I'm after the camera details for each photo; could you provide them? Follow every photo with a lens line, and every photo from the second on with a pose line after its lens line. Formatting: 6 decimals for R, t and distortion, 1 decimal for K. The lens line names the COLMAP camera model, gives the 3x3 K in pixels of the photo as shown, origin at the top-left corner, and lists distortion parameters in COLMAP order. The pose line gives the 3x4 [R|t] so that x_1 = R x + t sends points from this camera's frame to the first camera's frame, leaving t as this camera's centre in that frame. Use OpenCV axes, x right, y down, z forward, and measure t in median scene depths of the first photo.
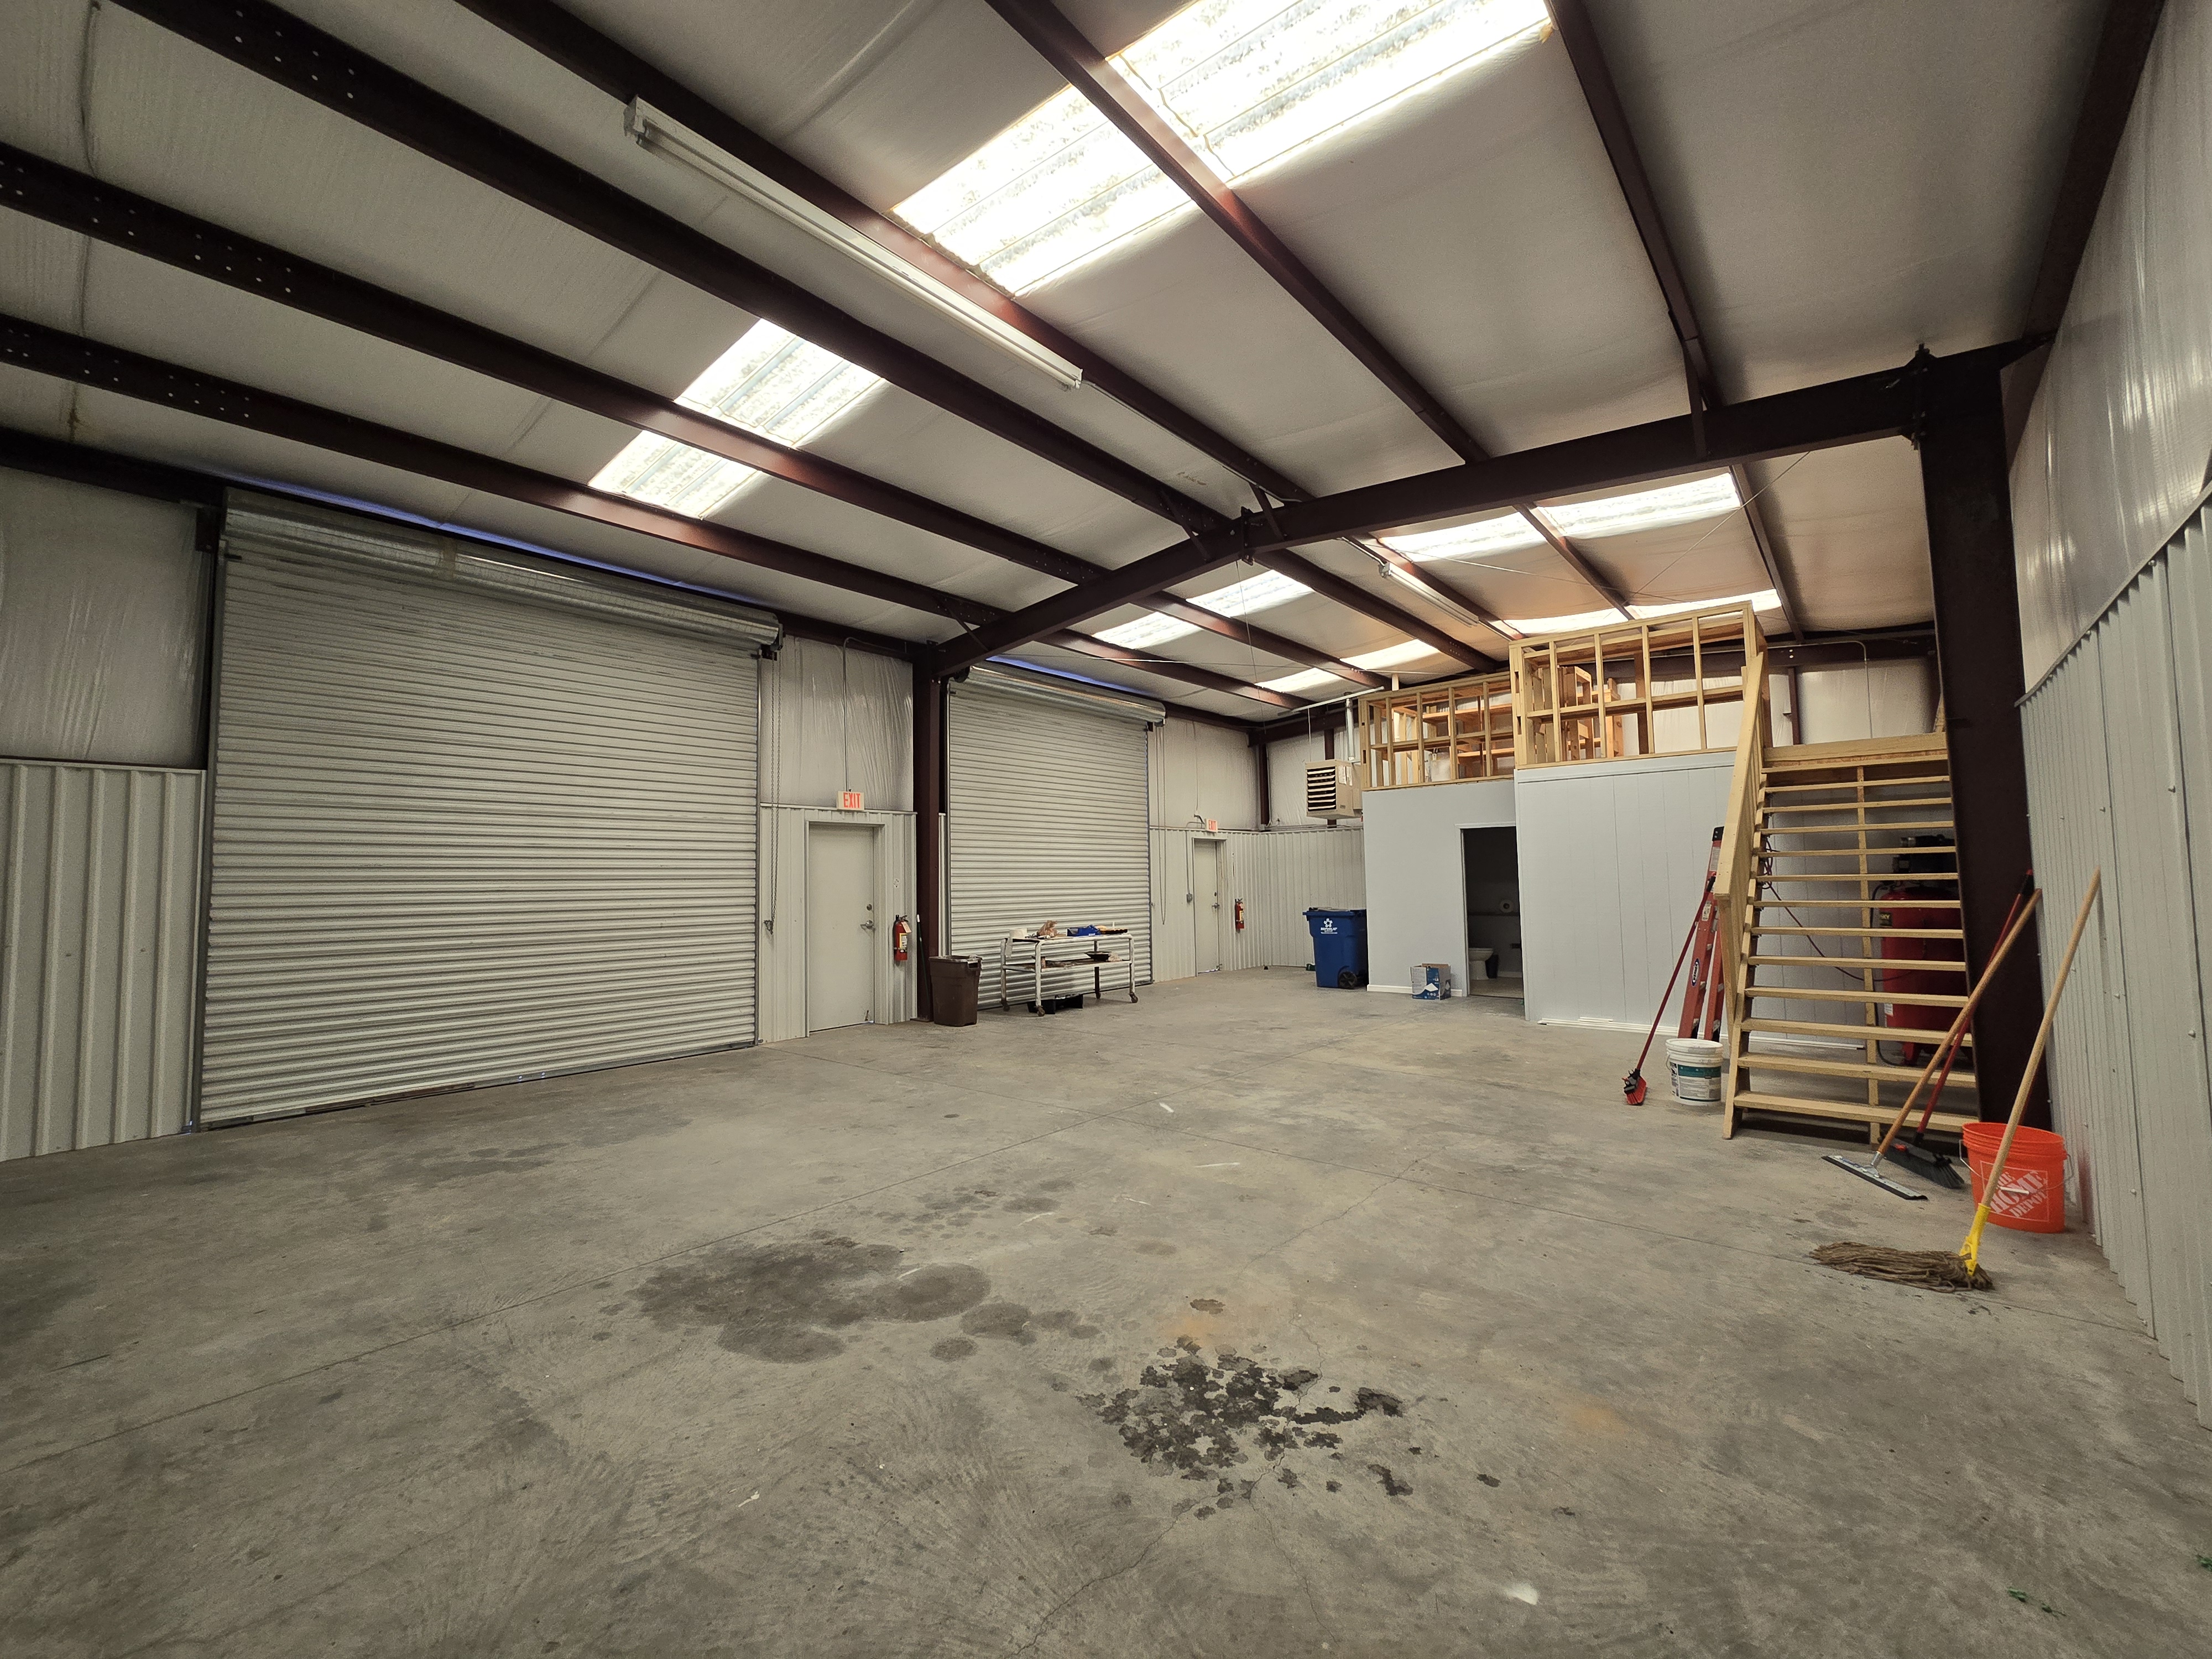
lens RADIAL K [[911.3, 0, 1095.4], [0, 911.3, 823.4], [0, 0, 1]] dist [-0.003758, -0.000268]
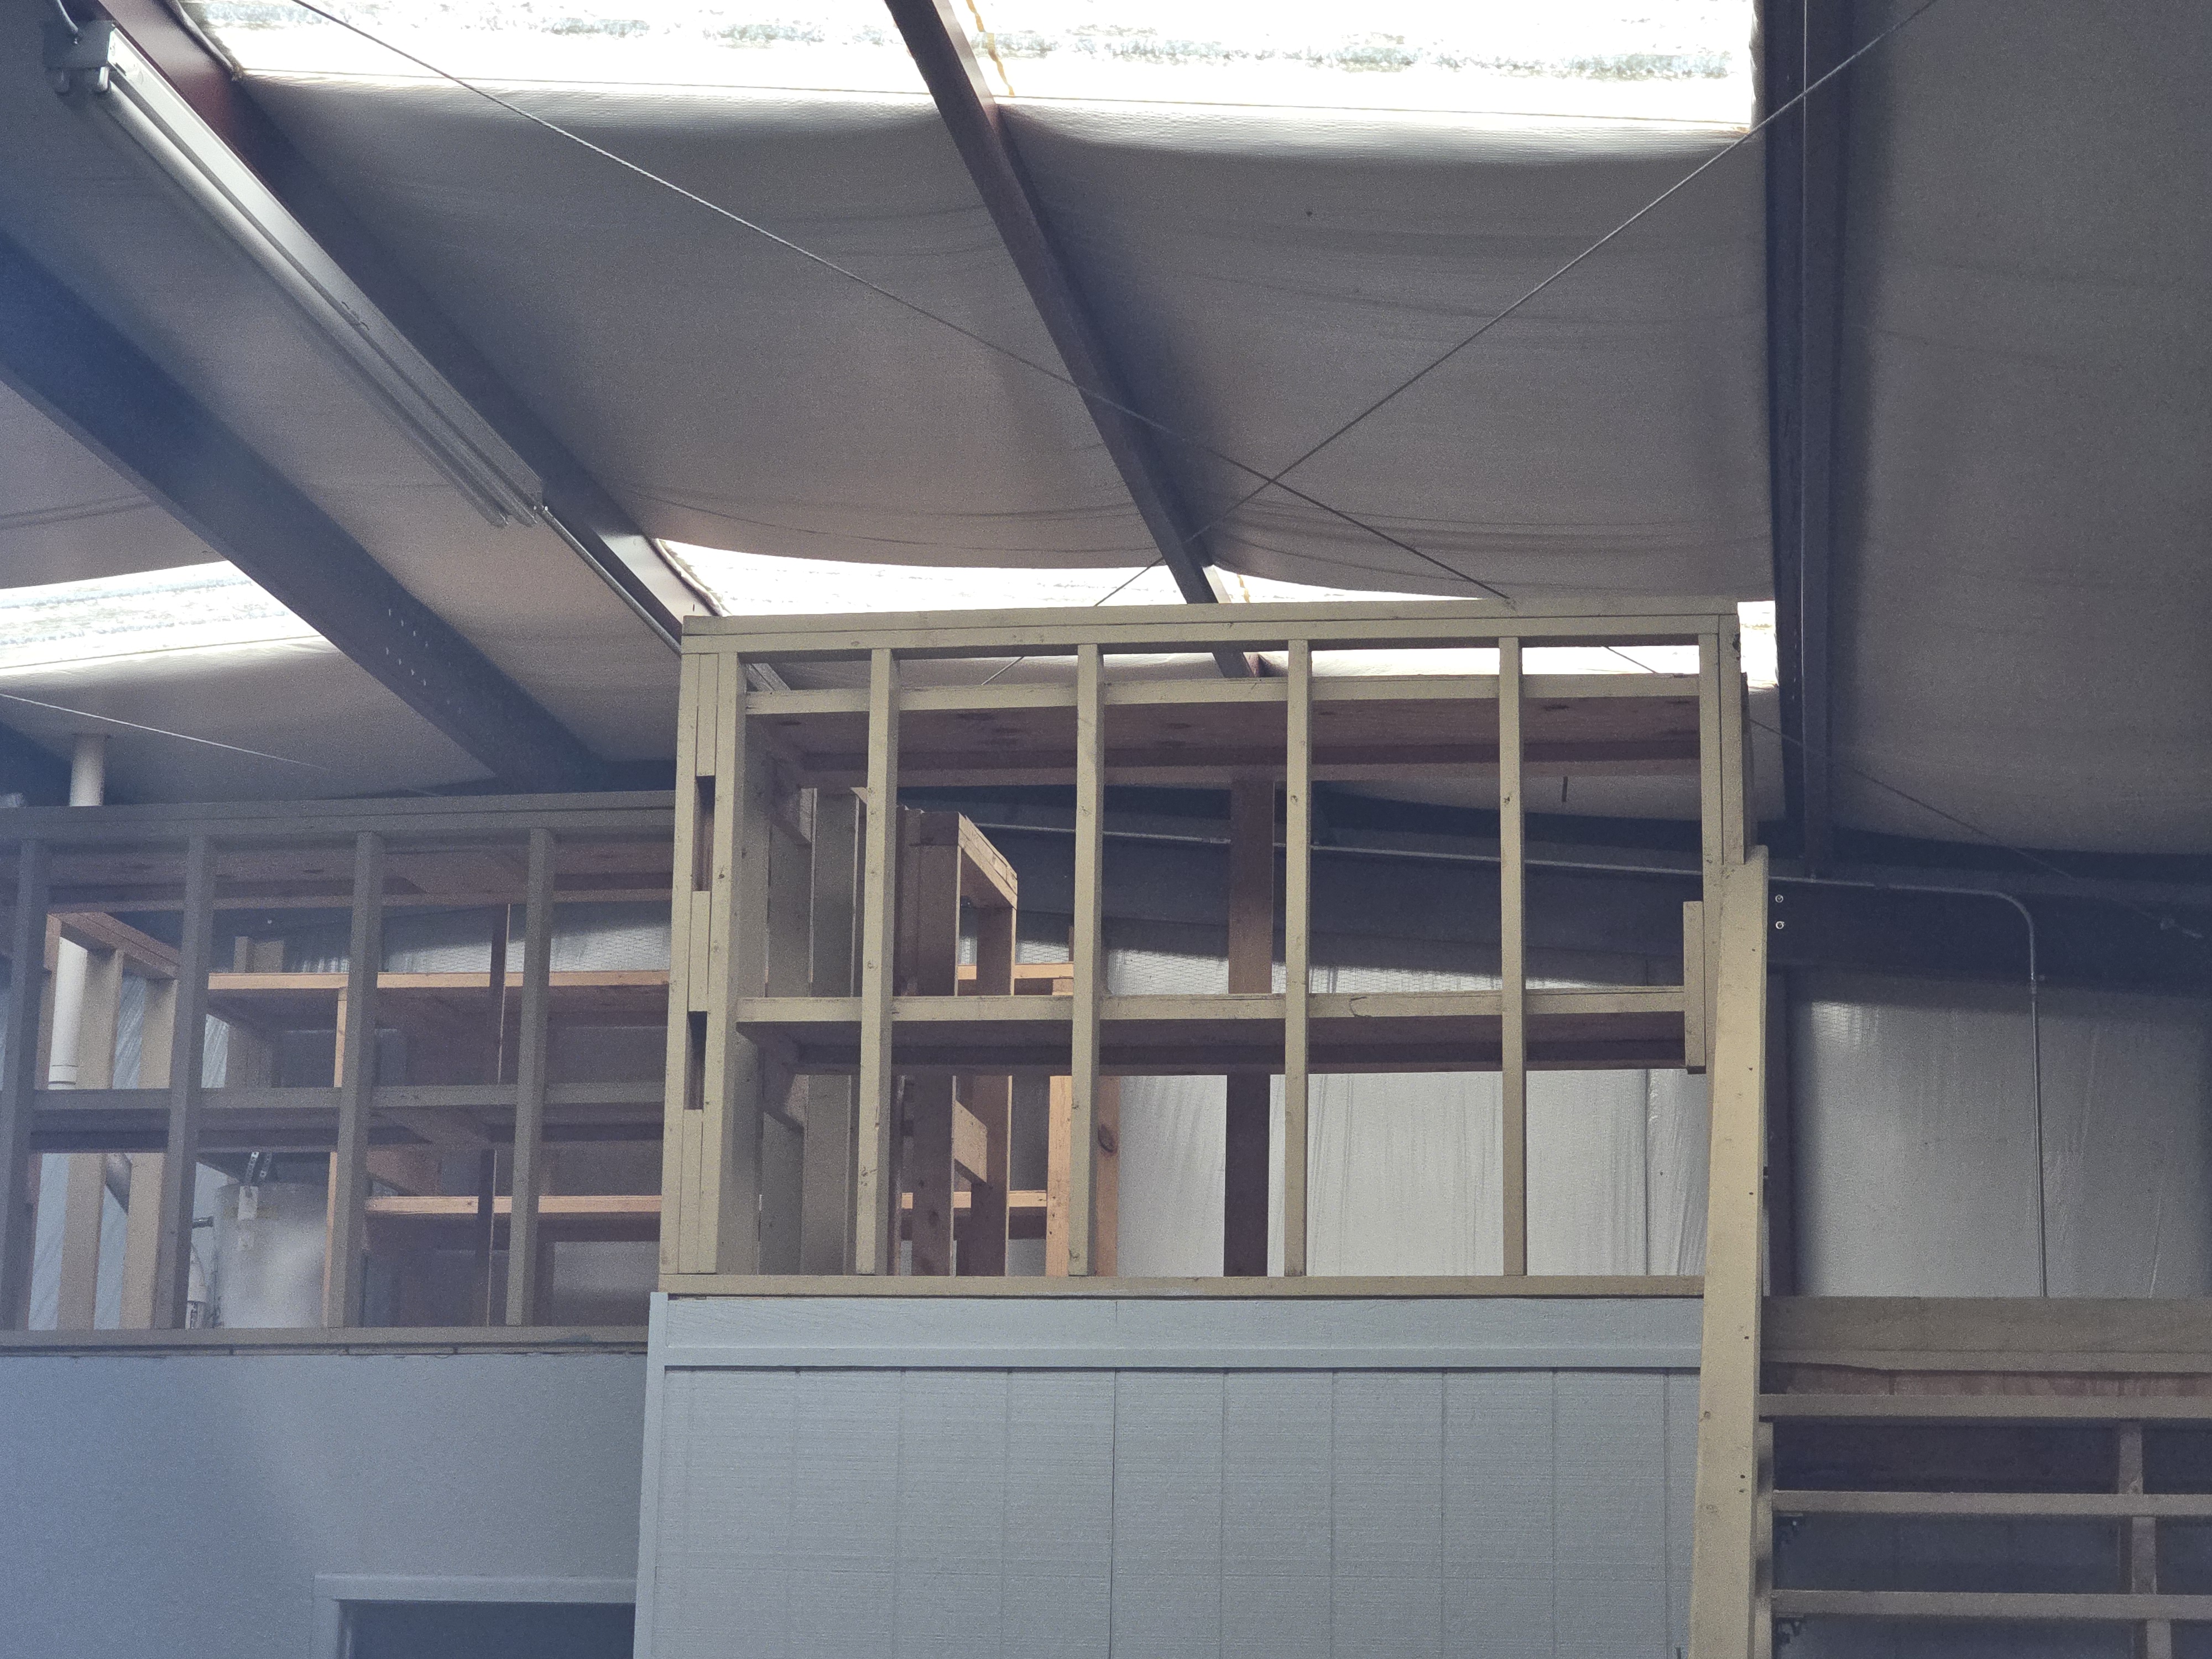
lens RADIAL K [[4371.2, 0, 1106.0], [0, 4371.2, 829.5], [0, 0, 1]] dist [0.061140, 0.166712]
pose [[0.848277, 0.148929, 0.508180, 0.096695], [-0.064131, 0.981467, -0.180581, 0.003016], [-0.525656, 0.120592, 0.842107, 0.257446]]
